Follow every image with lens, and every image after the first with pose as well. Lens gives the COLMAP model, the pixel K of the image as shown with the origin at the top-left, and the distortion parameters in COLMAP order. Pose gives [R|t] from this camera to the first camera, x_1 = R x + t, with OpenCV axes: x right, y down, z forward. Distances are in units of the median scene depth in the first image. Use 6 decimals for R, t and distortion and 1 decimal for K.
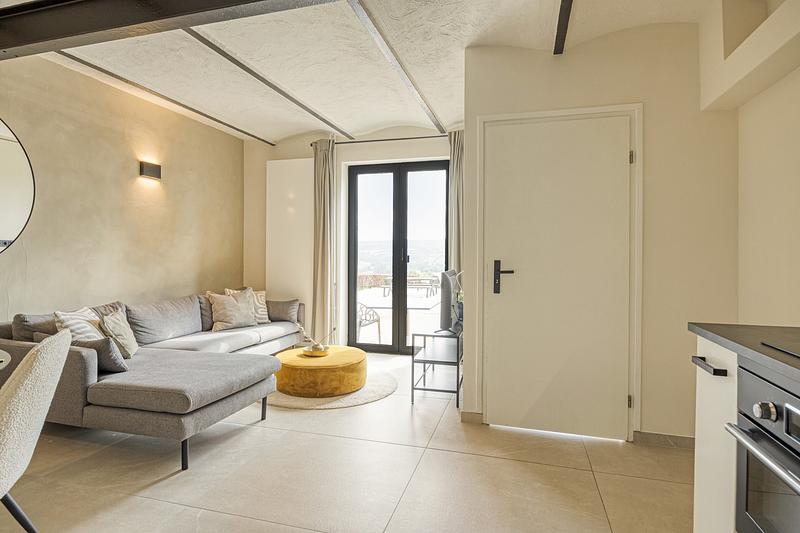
lens RADIAL K [[446.8, 0, 399.0], [0, 446.8, 262.0], [0, 0, 1]] dist [-0.003805, -0.000892]
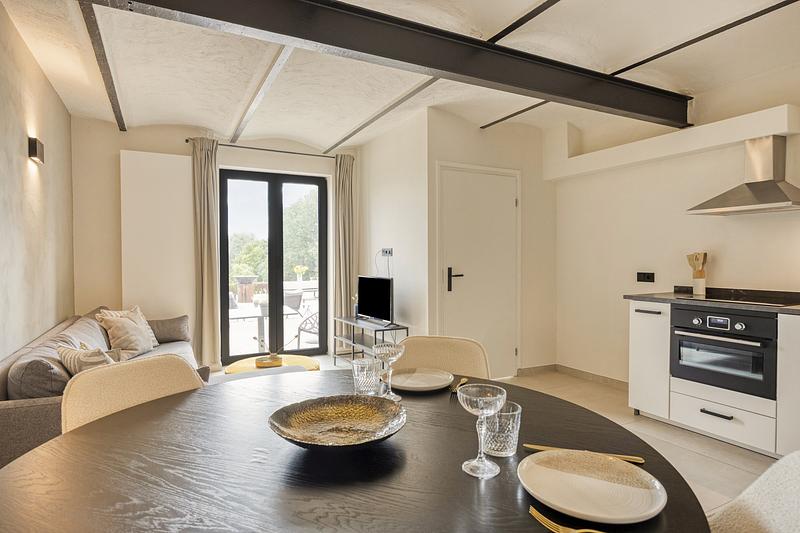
lens RADIAL K [[446.8, 0, 404.0], [0, 446.8, 266.5], [0, 0, 1]] dist [-0.003805, -0.000892]
pose [[0.717164, -0.017220, 0.696691, -0.541766], [0.016831, 0.999831, 0.007388, -0.012270], [-0.696701, 0.006427, 0.717333, 0.067990]]
